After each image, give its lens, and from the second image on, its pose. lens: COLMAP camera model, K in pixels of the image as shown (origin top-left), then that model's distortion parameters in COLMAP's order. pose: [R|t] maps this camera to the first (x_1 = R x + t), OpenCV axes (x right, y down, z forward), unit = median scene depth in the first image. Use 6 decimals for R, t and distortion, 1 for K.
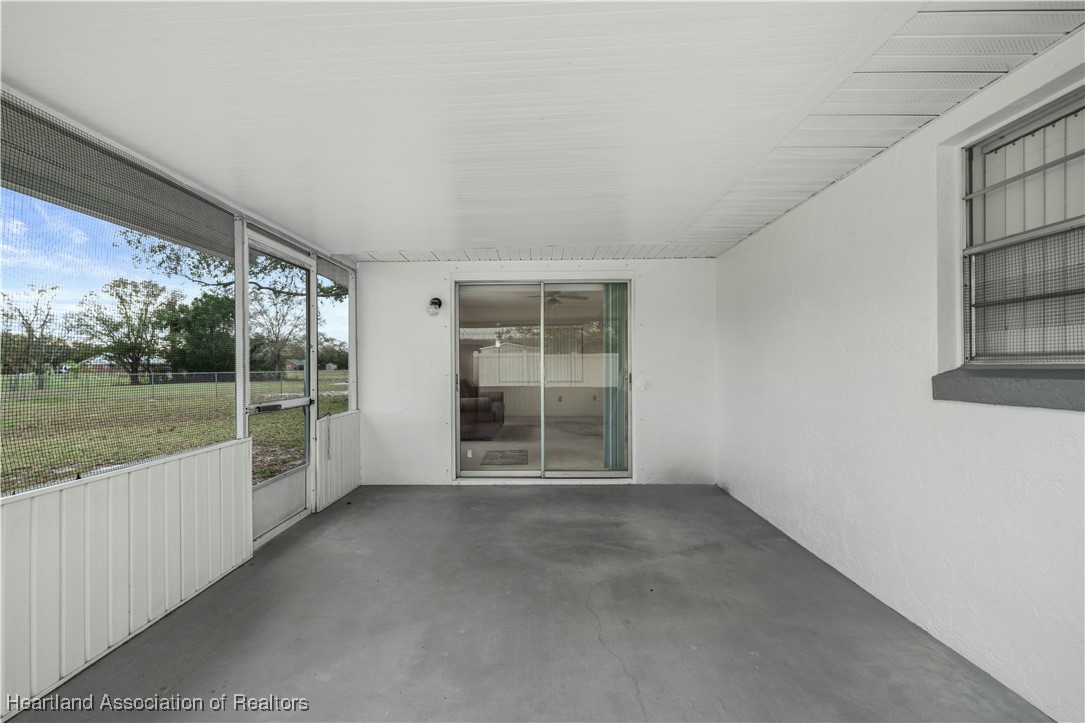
lens RADIAL K [[476.6, 0, 533.3], [0, 476.6, 361.6], [0, 0, 1]] dist [0.000449, 0.000251]
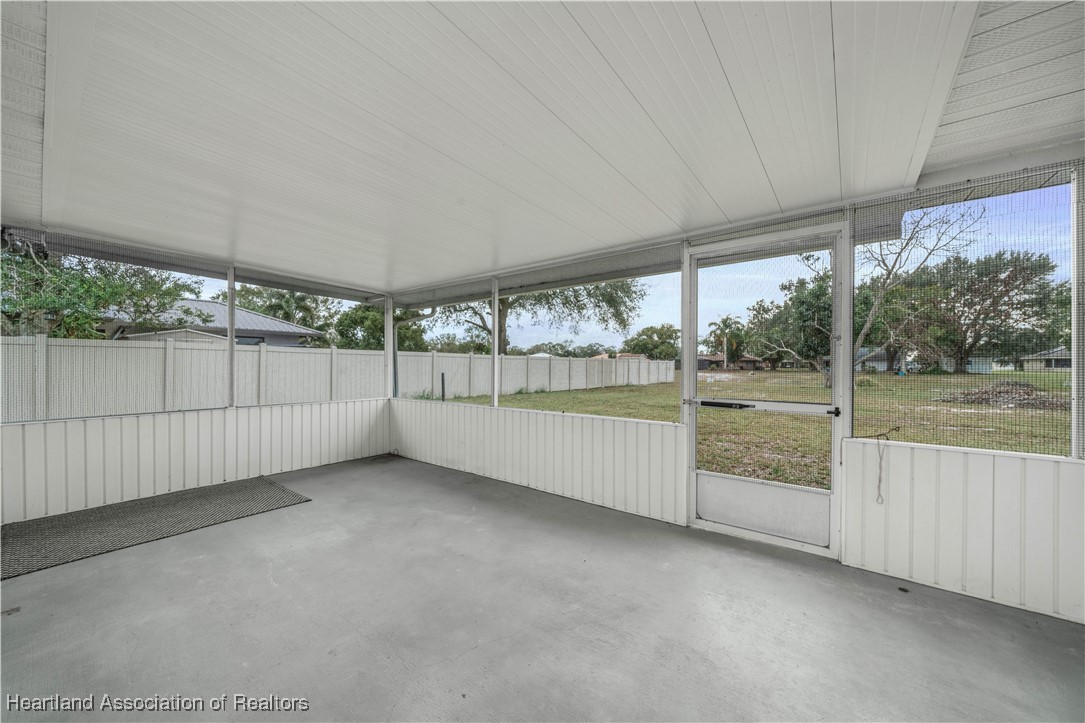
lens RADIAL K [[400.0, 0, 537.1], [0, 400.0, 368.1], [0, 0, 1]] dist [-0.000555, -0.000029]
pose [[-0.599299, 0.004031, -0.800515, 0.357485], [0.003582, 0.999991, 0.002354, 0.012906], [0.800517, -0.001456, -0.599308, 1.110371]]
